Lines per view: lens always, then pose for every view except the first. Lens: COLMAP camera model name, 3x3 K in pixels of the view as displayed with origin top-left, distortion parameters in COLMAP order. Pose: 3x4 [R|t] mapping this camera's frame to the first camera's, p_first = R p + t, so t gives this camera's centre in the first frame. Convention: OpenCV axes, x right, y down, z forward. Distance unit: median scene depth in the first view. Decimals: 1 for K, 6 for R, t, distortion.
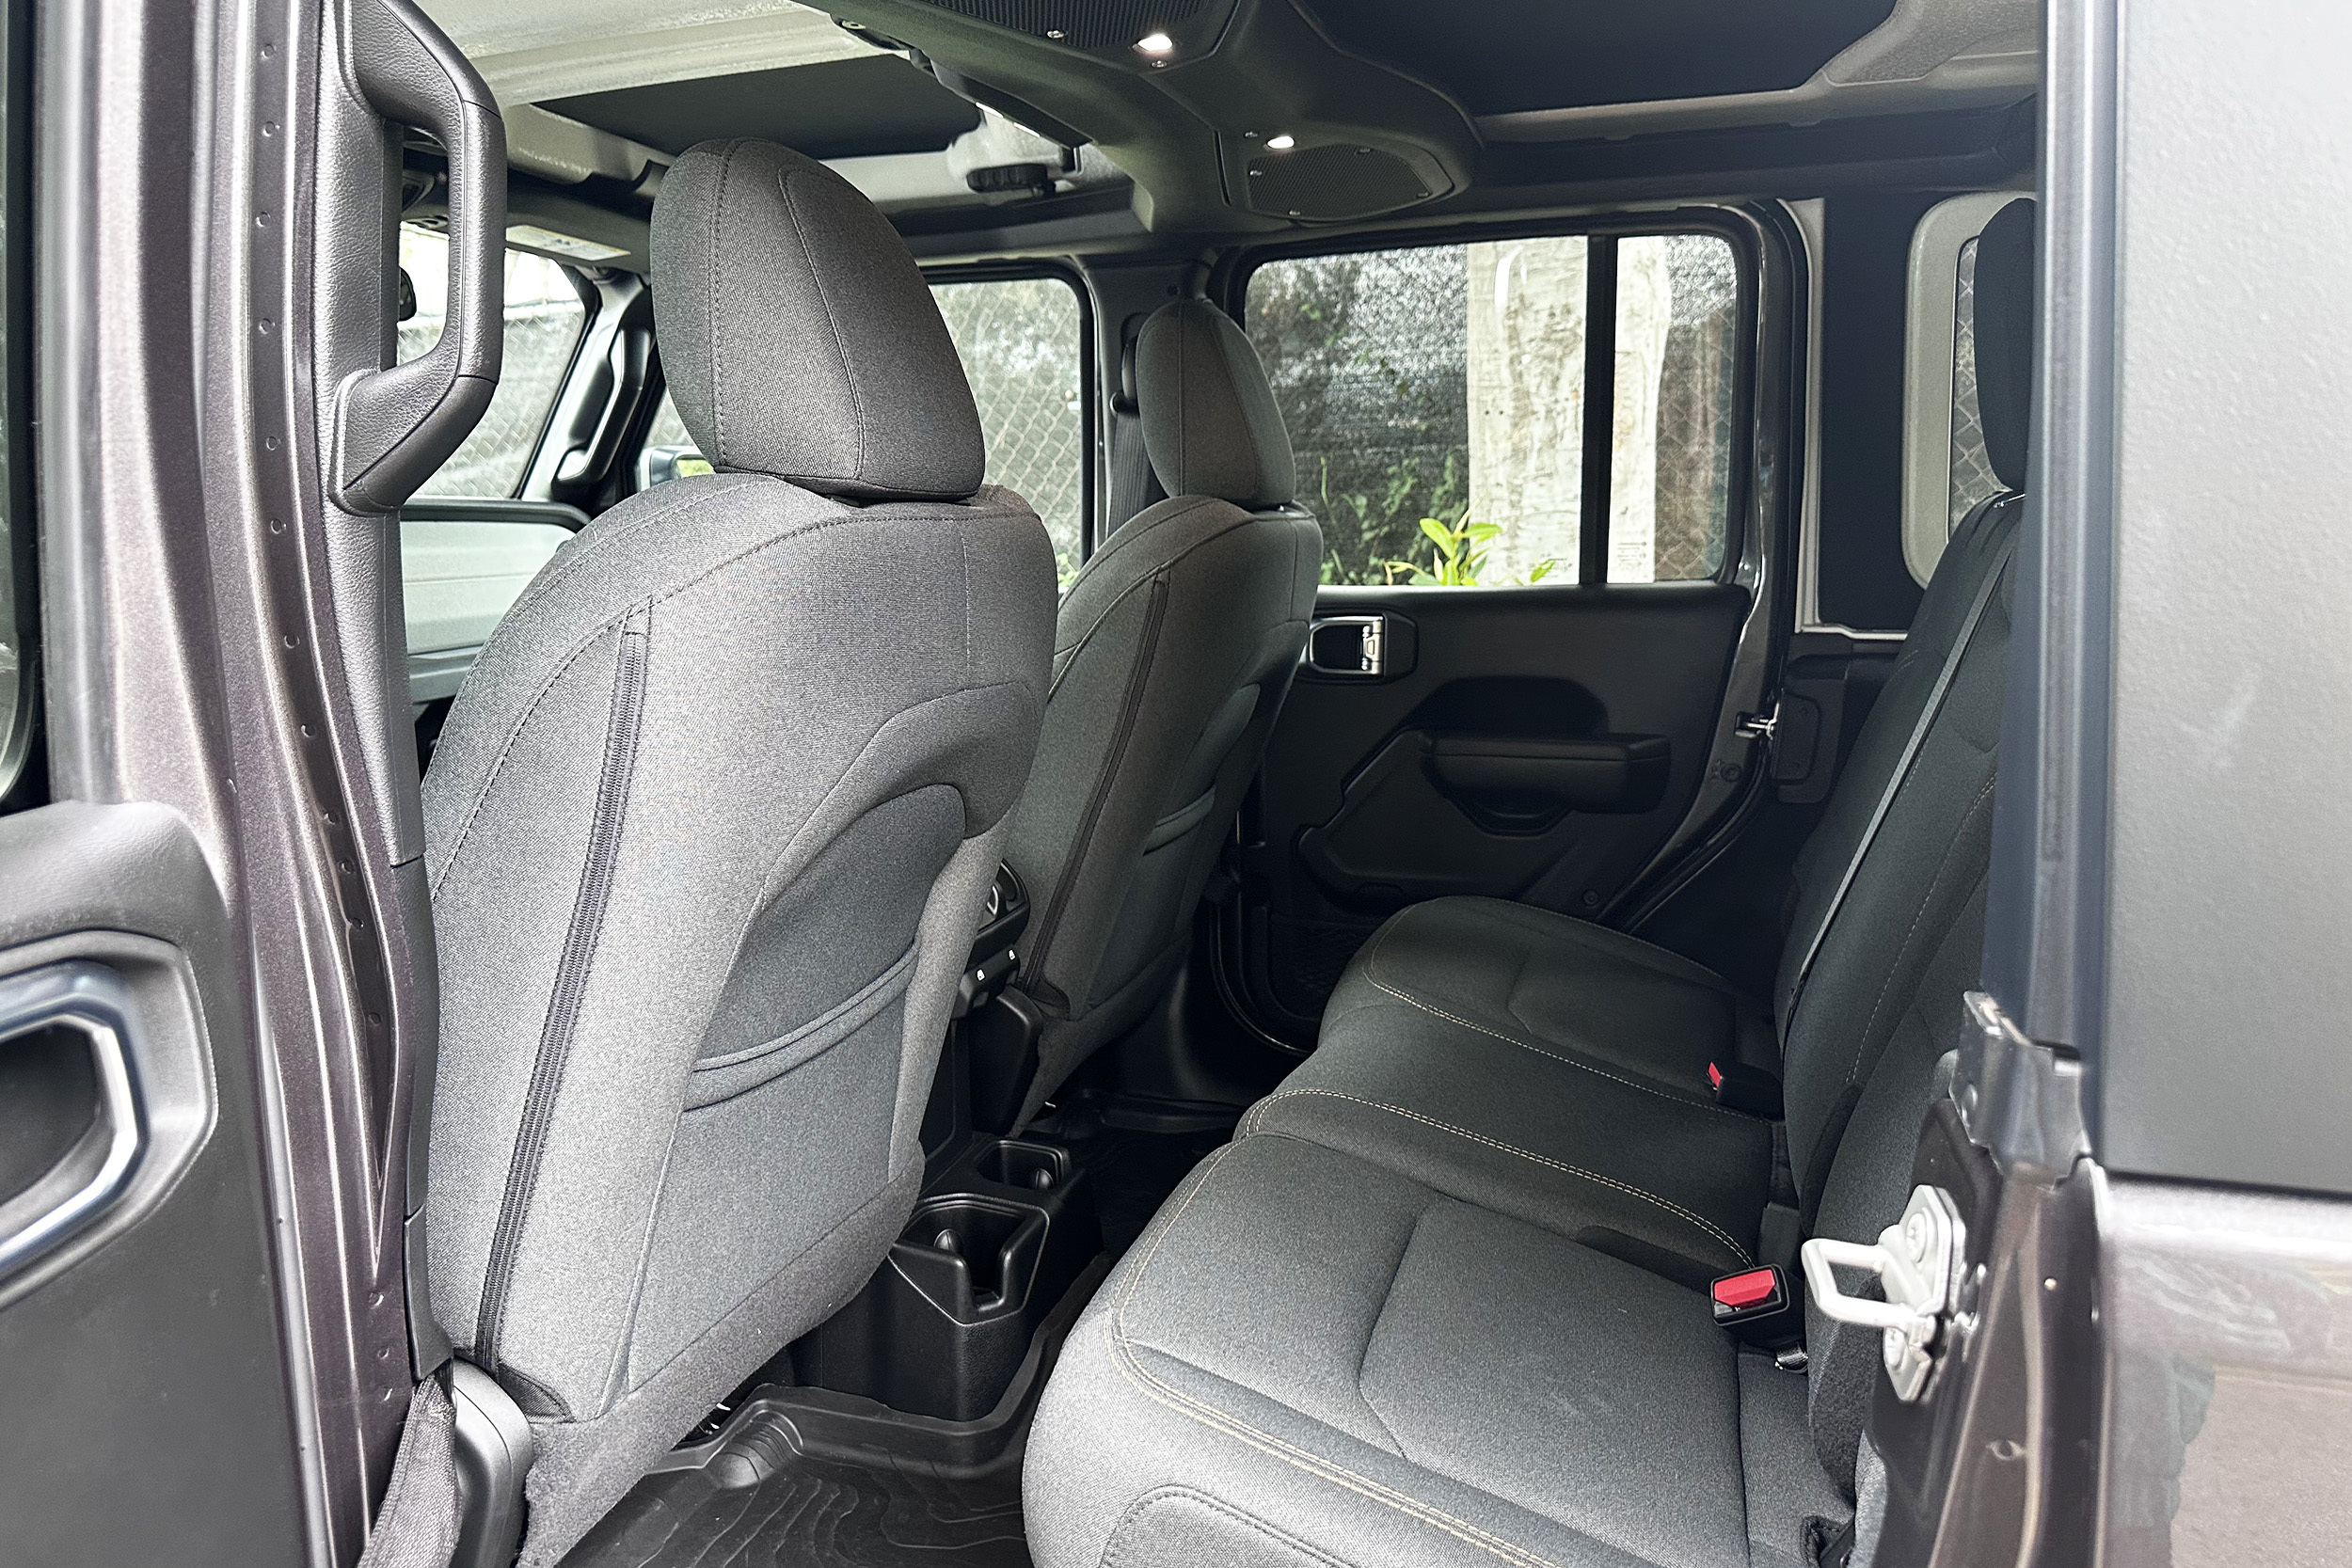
lens RADIAL K [[1647.3, 0, 1186.7], [0, 1647.3, 795.0], [0, 0, 1]] dist [0.052637, -0.080420]
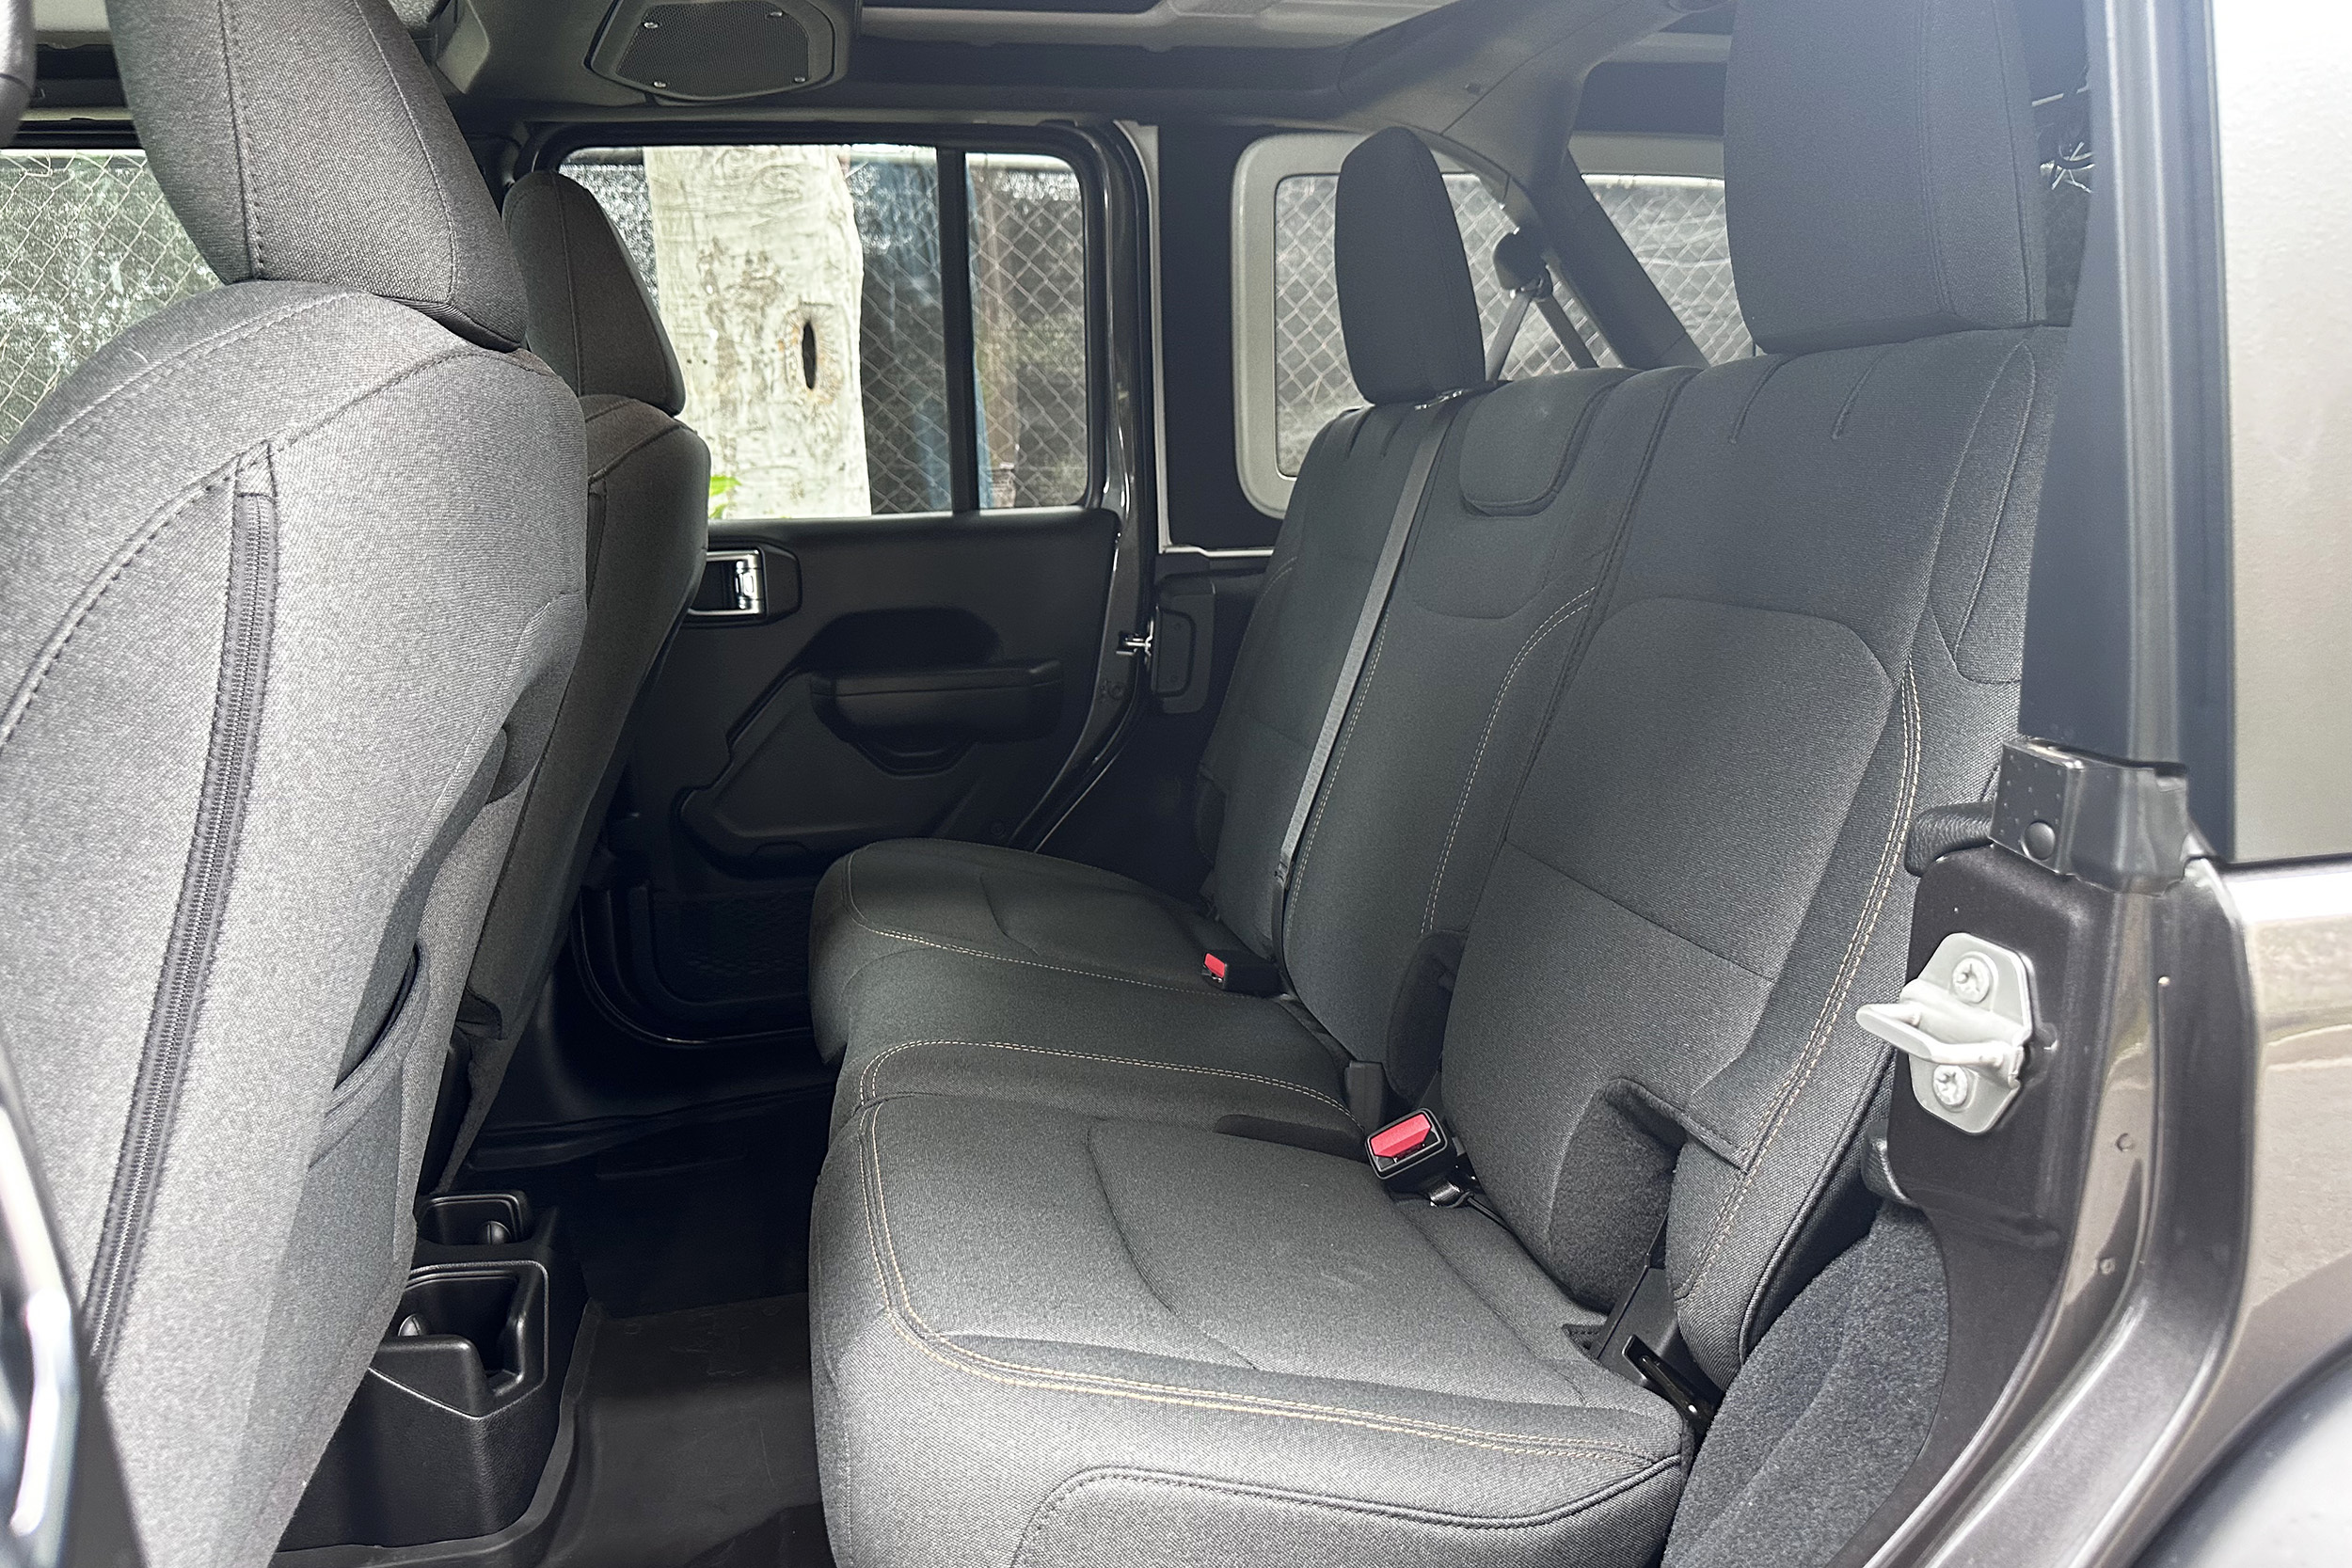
lens RADIAL K [[1647.3, 0, 1188.3], [0, 1647.3, 793.9], [0, 0, 1]] dist [0.052637, -0.080420]
pose [[0.867036, -0.106881, 0.486647, -0.141220], [0.100790, 0.994152, 0.038771, 0.015440], [-0.487945, 0.015433, 0.872738, 0.087703]]
